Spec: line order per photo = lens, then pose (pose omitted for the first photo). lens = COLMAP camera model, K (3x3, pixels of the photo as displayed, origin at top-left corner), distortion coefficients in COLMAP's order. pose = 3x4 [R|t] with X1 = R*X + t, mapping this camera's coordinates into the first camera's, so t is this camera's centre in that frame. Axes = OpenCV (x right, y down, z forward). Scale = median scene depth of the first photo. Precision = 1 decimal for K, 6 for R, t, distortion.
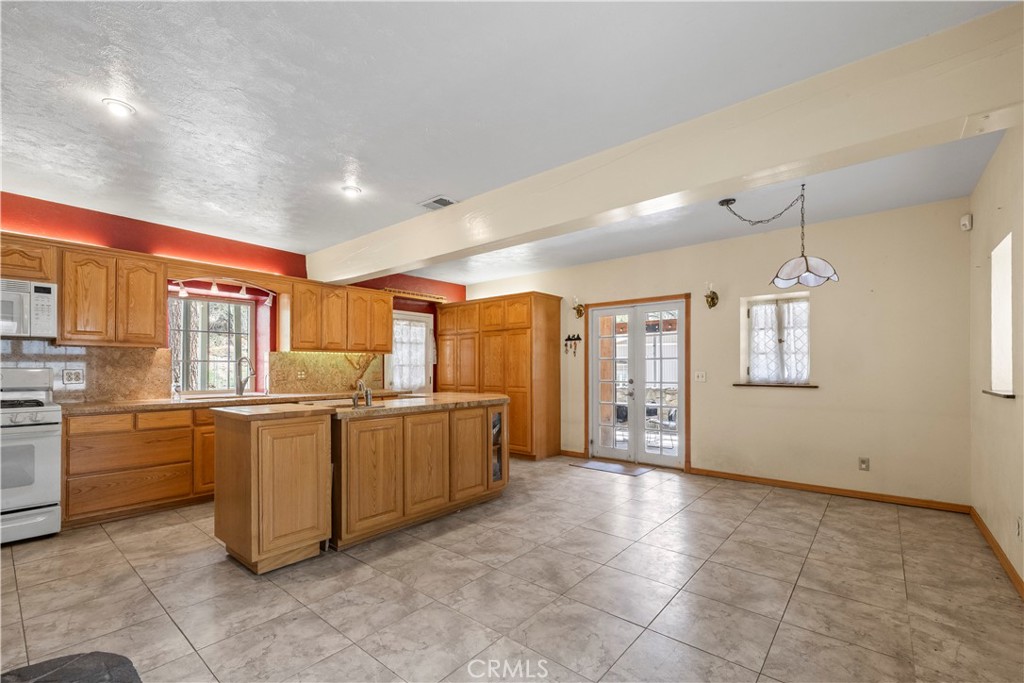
lens RADIAL K [[441.0, 0, 503.0], [0, 441.0, 365.2], [0, 0, 1]] dist [-0.000636, -0.000006]
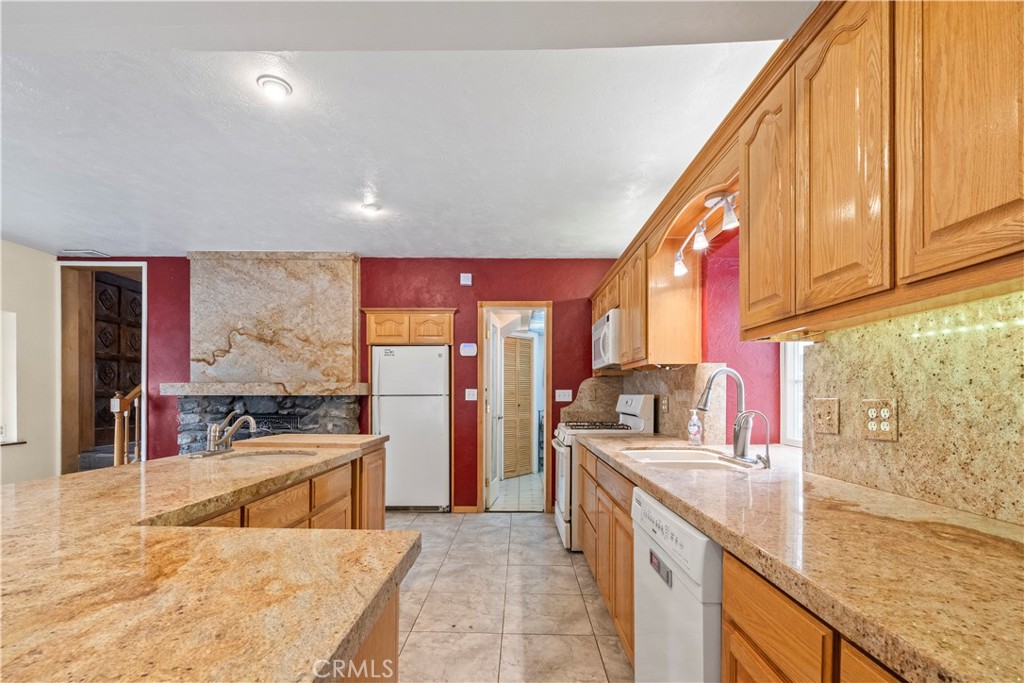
lens RADIAL K [[448.2, 0, 513.6], [0, 448.2, 397.7], [0, 0, 1]] dist [0.000097, -0.000093]
pose [[-0.766285, 0.000899, -0.642500, -0.154873], [0.001094, 0.999999, 0.000094, 0.009911], [0.642500, -0.000630, -0.766285, 1.244762]]
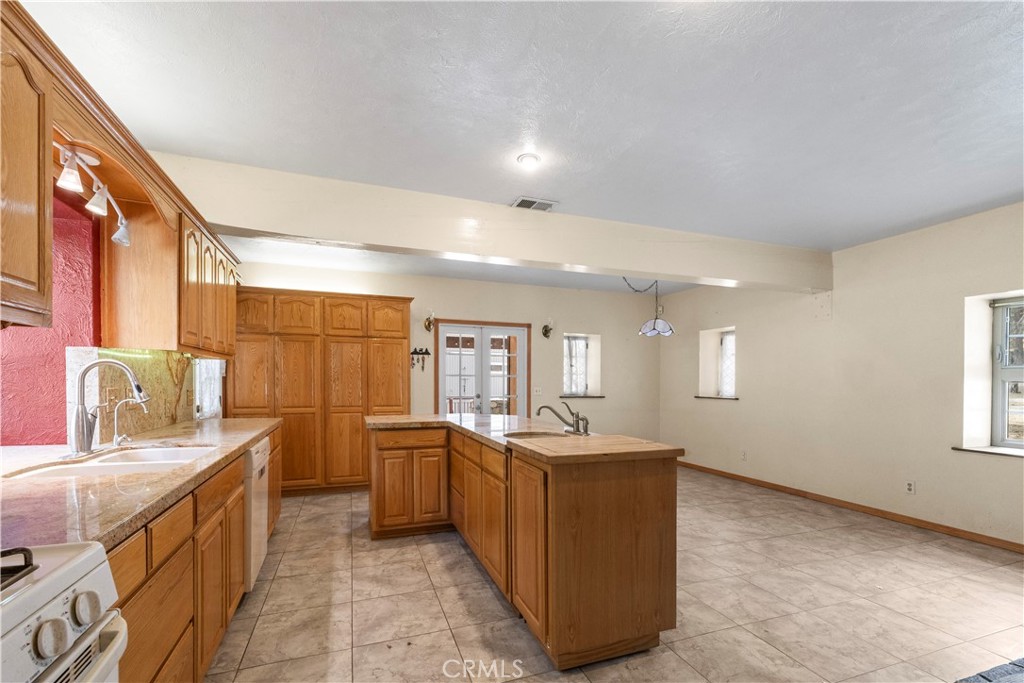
lens RADIAL K [[451.1, 0, 502.8], [0, 451.1, 387.4], [0, 0, 1]] dist [-0.001530, -0.000308]
pose [[0.505052, -0.006430, 0.863065, -0.799490], [-0.014110, 0.999777, 0.015706, -0.003875], [-0.862973, -0.020110, 0.504849, 0.475514]]
